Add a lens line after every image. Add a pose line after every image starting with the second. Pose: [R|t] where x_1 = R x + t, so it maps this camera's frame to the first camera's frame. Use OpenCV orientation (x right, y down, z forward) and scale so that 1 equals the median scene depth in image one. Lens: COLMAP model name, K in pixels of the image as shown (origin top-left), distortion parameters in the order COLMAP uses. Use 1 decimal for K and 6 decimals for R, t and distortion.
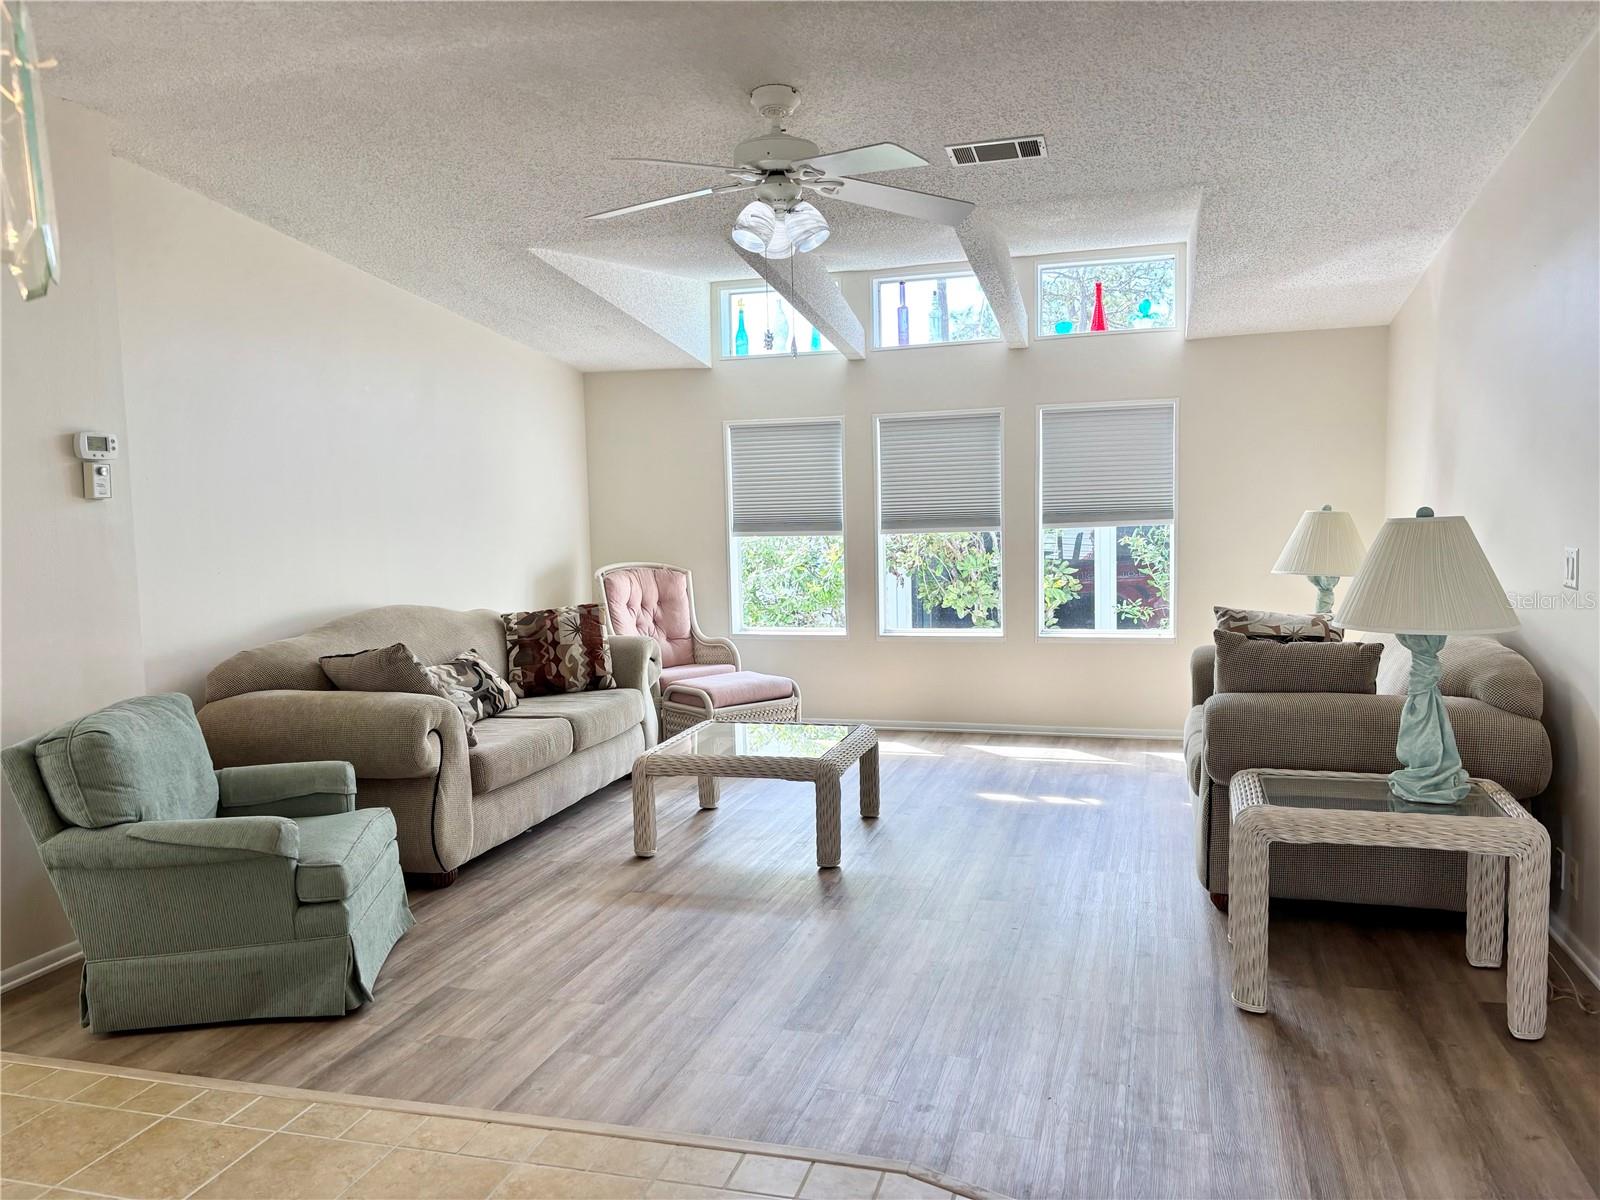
lens RADIAL K [[1213.7, 0, 804.1], [0, 1213.7, 600.9], [0, 0, 1]] dist [0.014283, -0.004499]
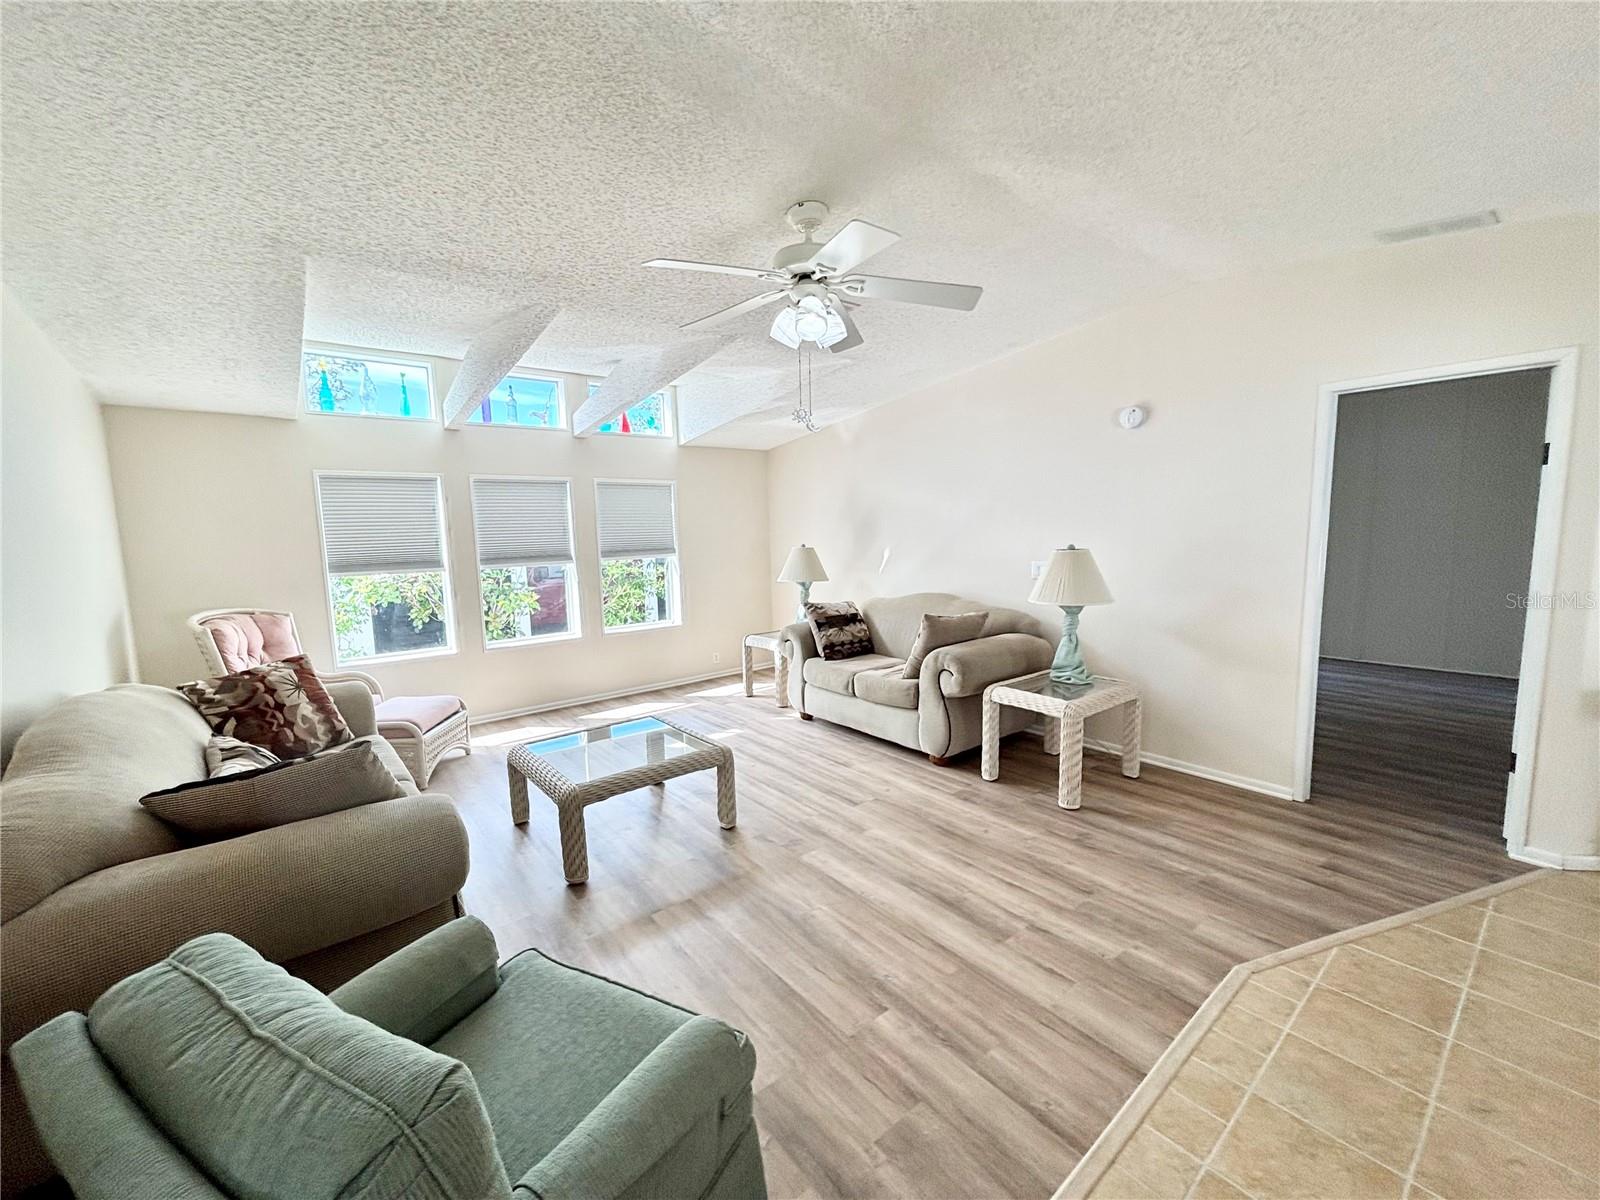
lens RADIAL K [[648.6, 0, 800.4], [0, 648.6, 602.1], [0, 0, 1]] dist [0.004228, 0.000278]
pose [[0.573336, -0.083694, 0.815035, -0.370643], [0.073106, 0.996027, 0.050853, -0.038295], [-0.816052, 0.030428, 0.577176, 0.404290]]
